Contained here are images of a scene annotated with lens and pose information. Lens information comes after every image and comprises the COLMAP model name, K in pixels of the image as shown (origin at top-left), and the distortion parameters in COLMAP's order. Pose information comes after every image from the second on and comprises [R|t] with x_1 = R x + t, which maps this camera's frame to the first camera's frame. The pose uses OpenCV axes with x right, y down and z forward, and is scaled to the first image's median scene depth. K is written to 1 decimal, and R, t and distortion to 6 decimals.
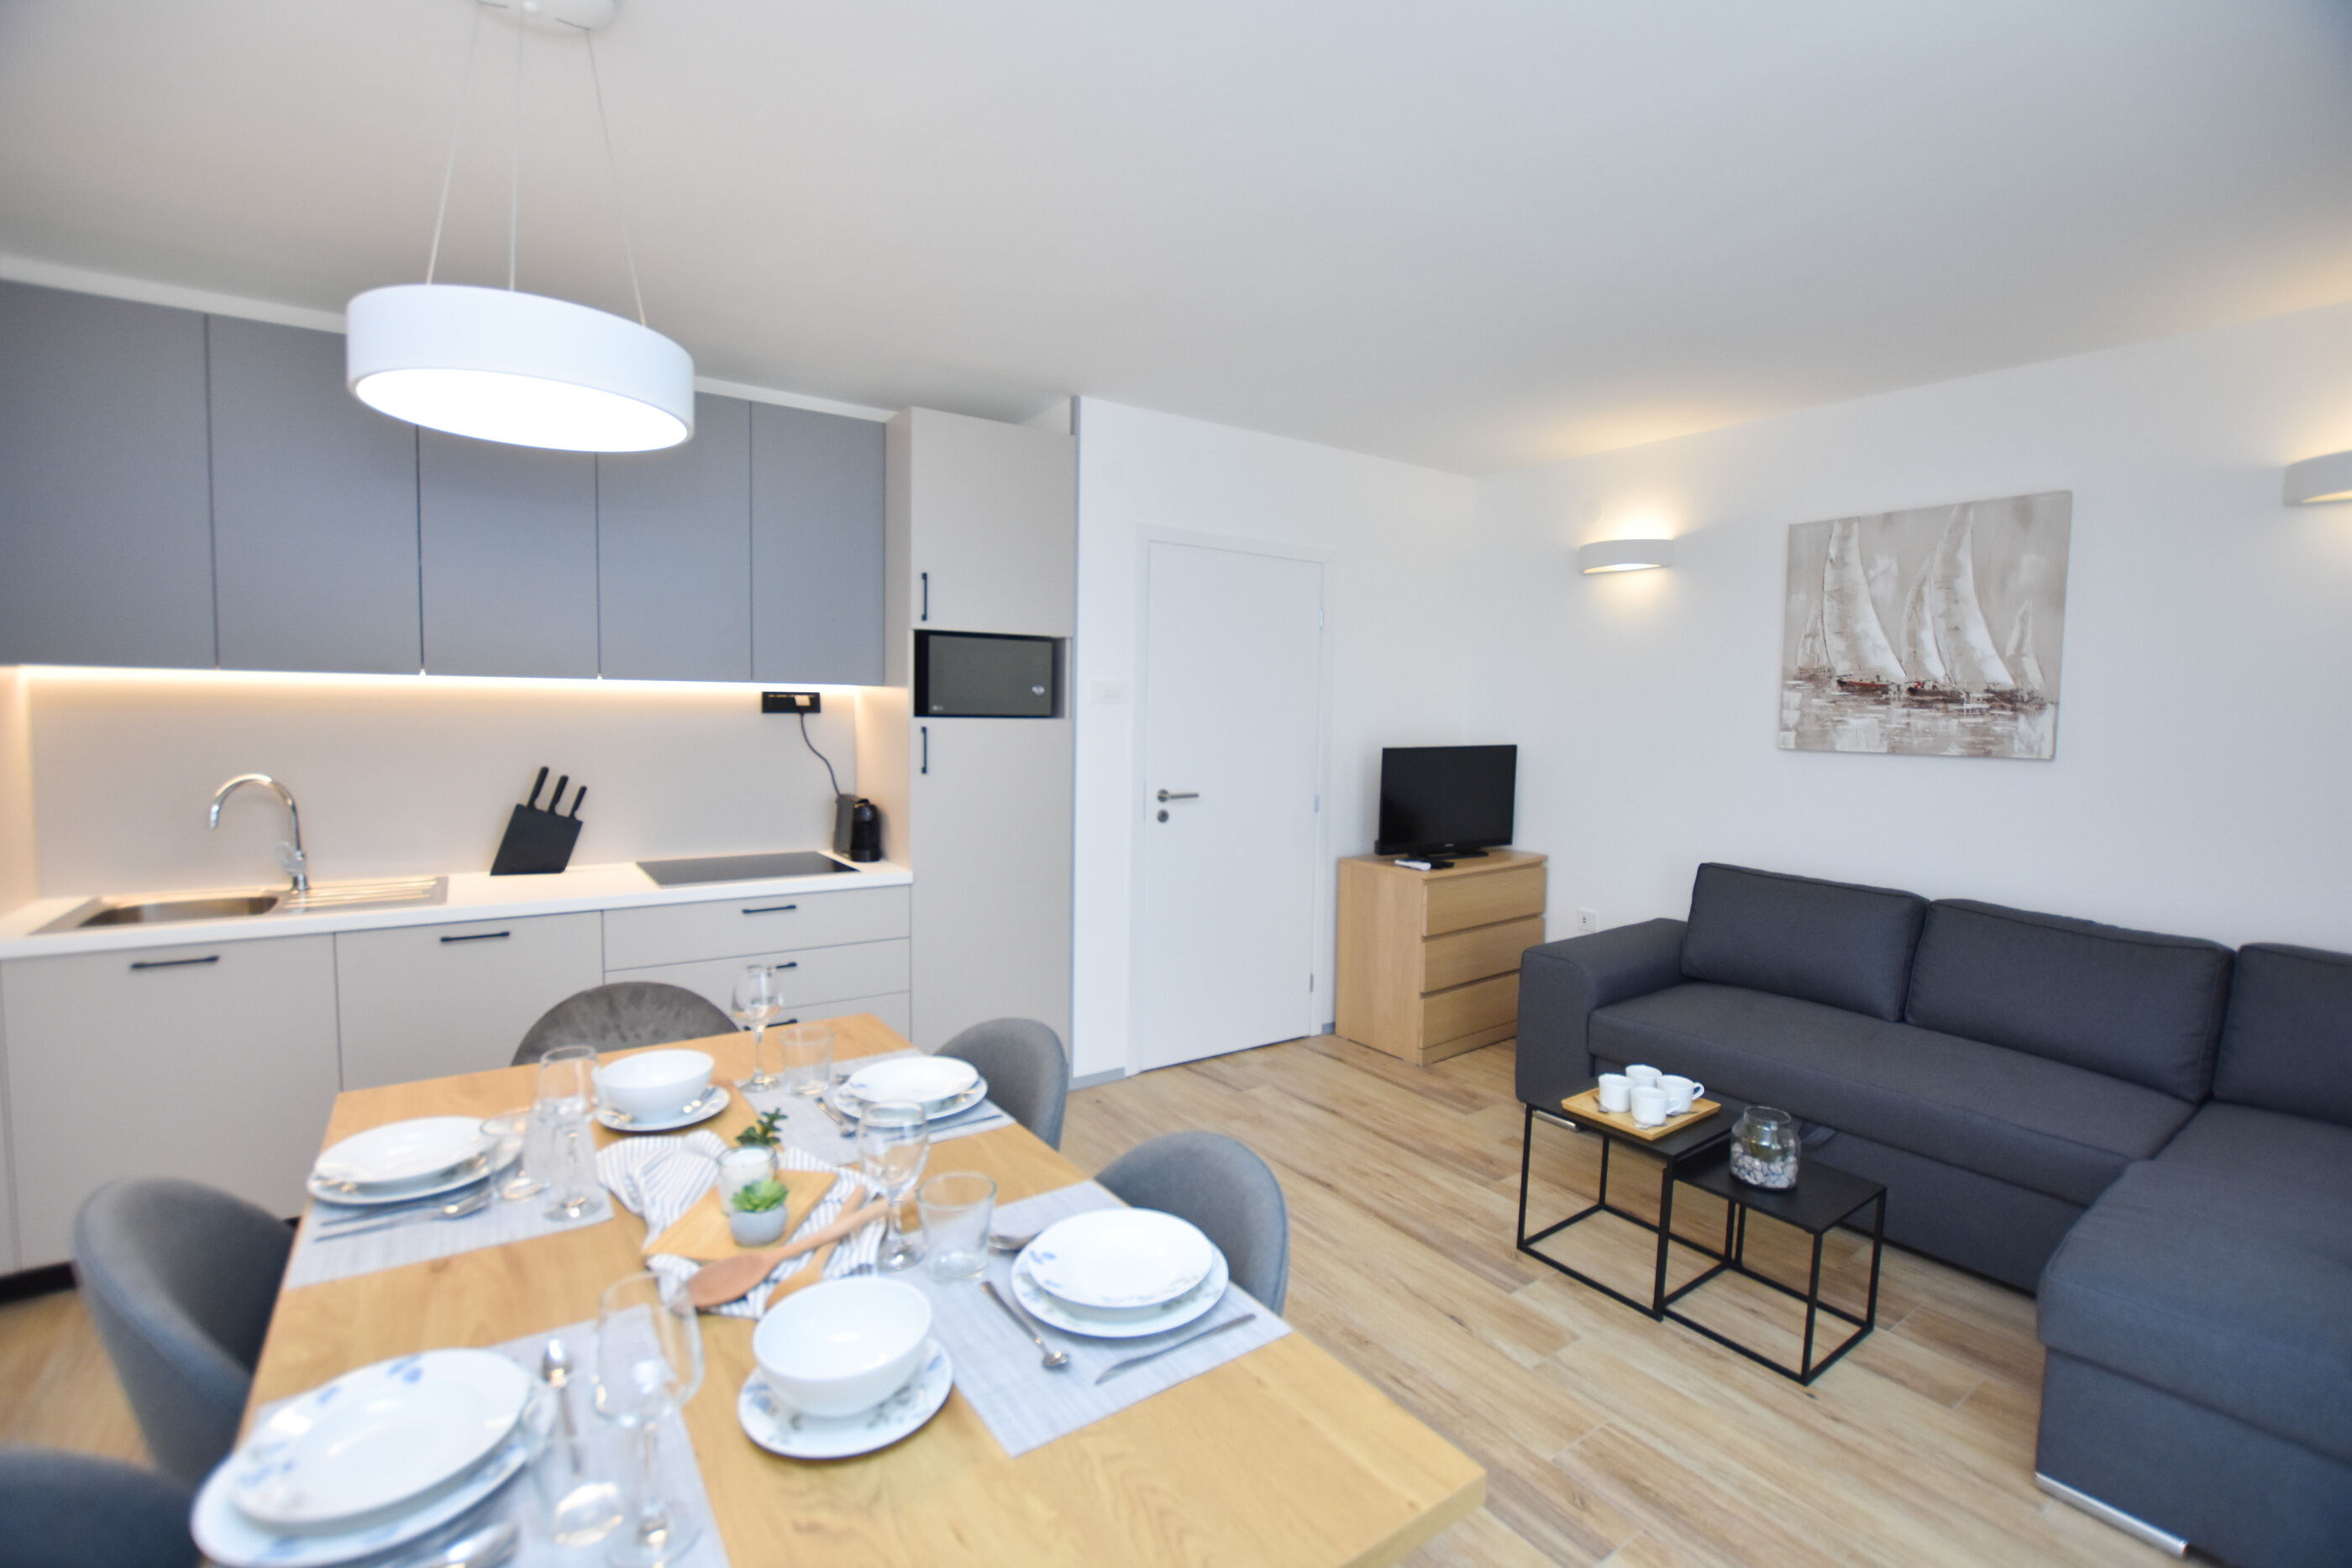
lens RADIAL K [[1058.8, 0, 1153.4], [0, 1058.8, 768.8], [0, 0, 1]] dist [-0.024996, -0.000690]
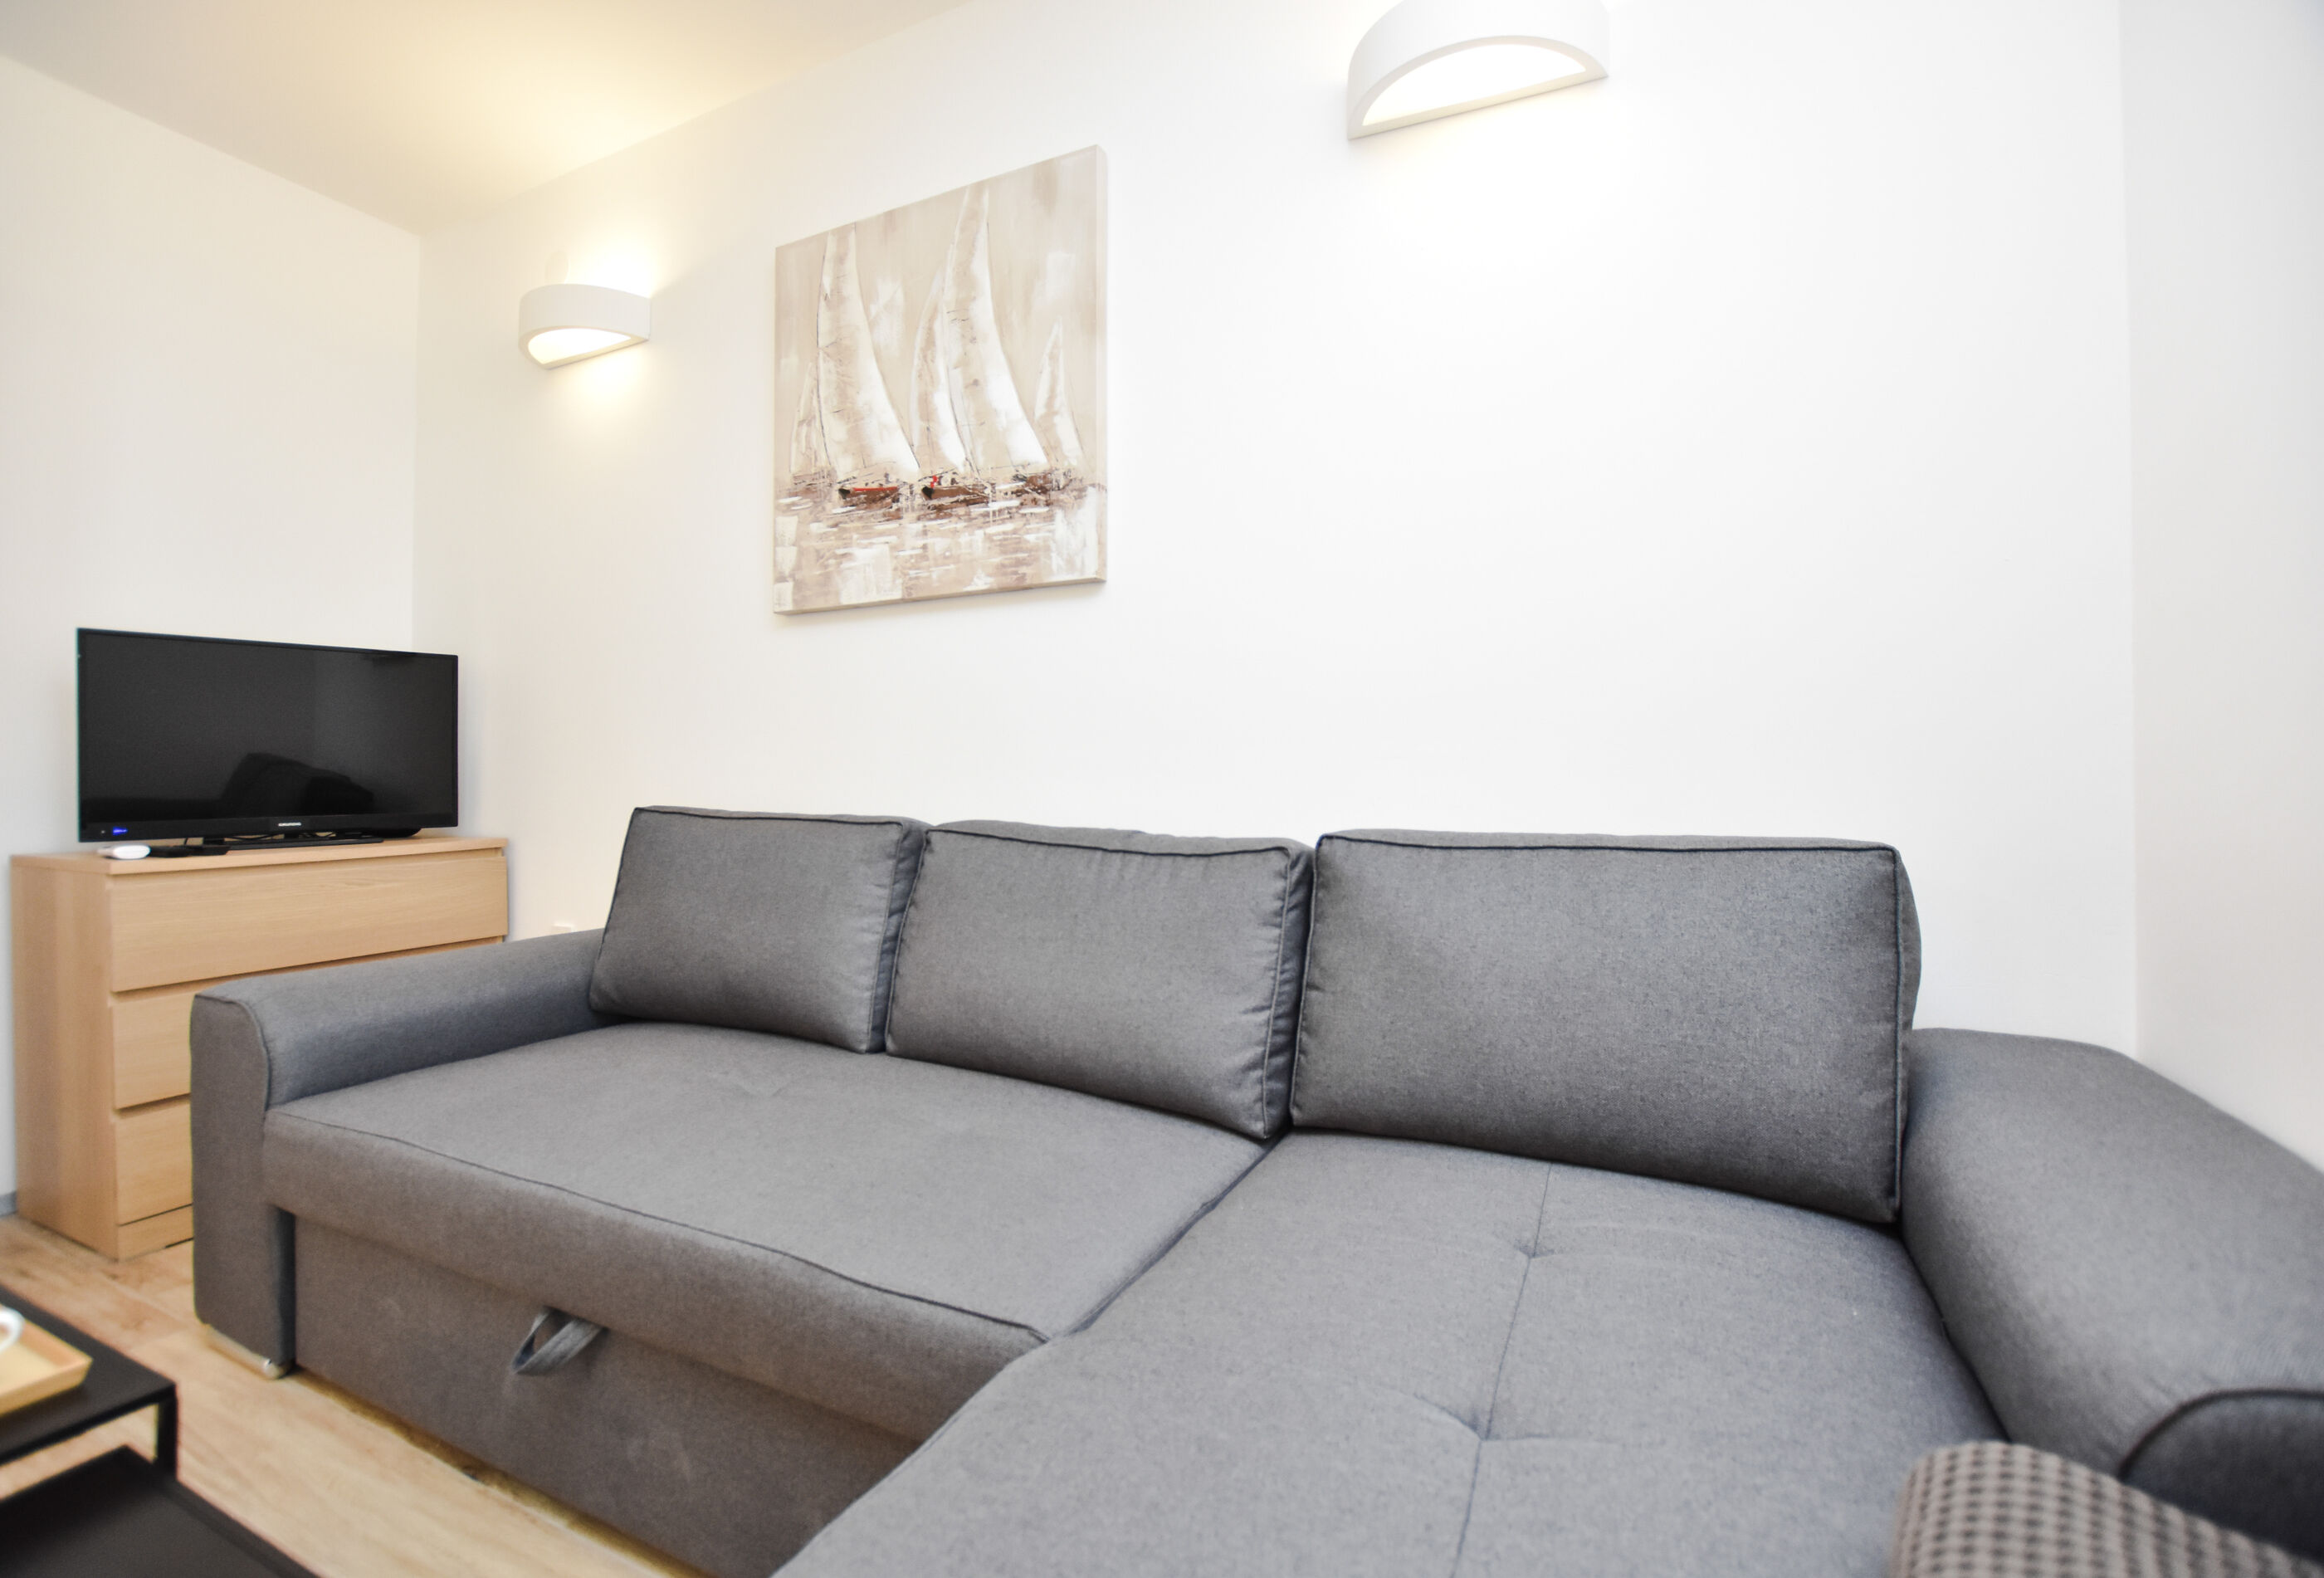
lens RADIAL K [[1050.2, 0, 1140.3], [0, 1050.2, 773.1], [0, 0, 1]] dist [-0.021830, -0.002480]
pose [[0.876406, -0.008086, 0.481505, 0.540790], [0.046131, 0.996671, -0.067227, 0.133228], [-0.479359, 0.081130, 0.873861, 0.424979]]
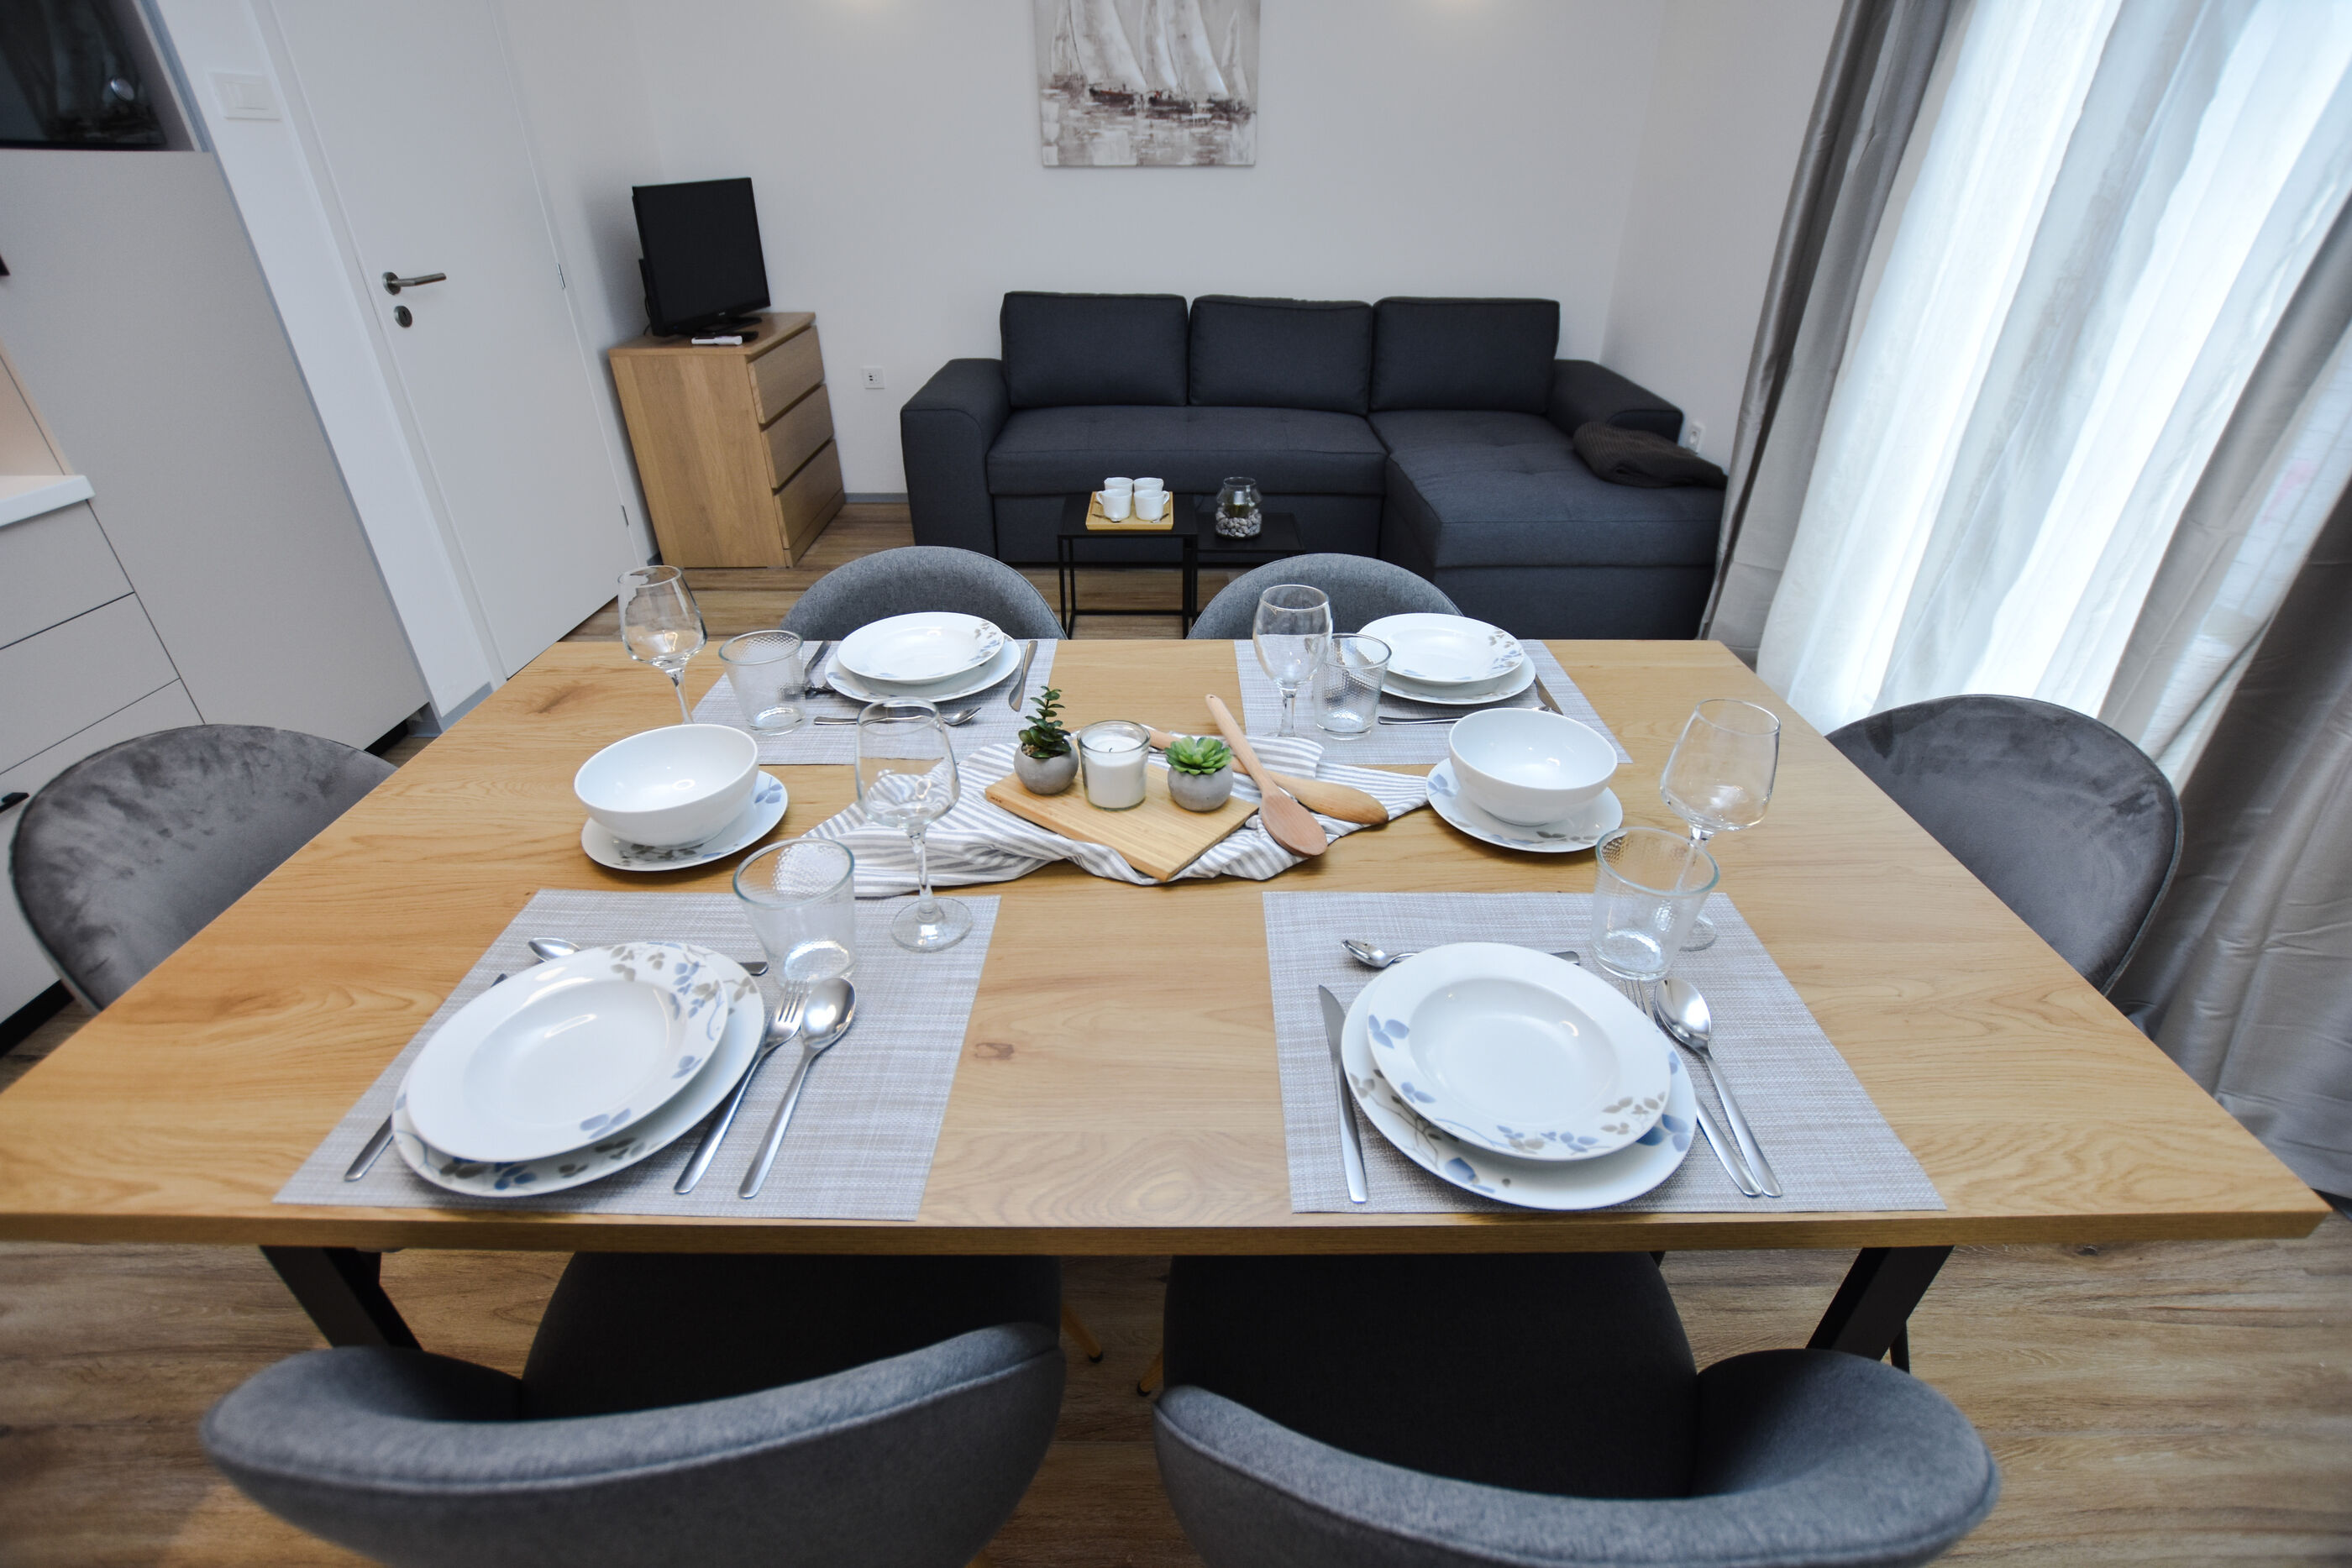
lens RADIAL K [[1058.8, 0, 1179.0], [0, 1058.8, 784.9], [0, 0, 1]] dist [-0.024996, -0.000690]
pose [[0.567836, -0.434163, 0.699331, -0.356702], [0.063618, 0.870195, 0.488583, 0.016336], [-0.820679, -0.232945, 0.521749, 0.222619]]
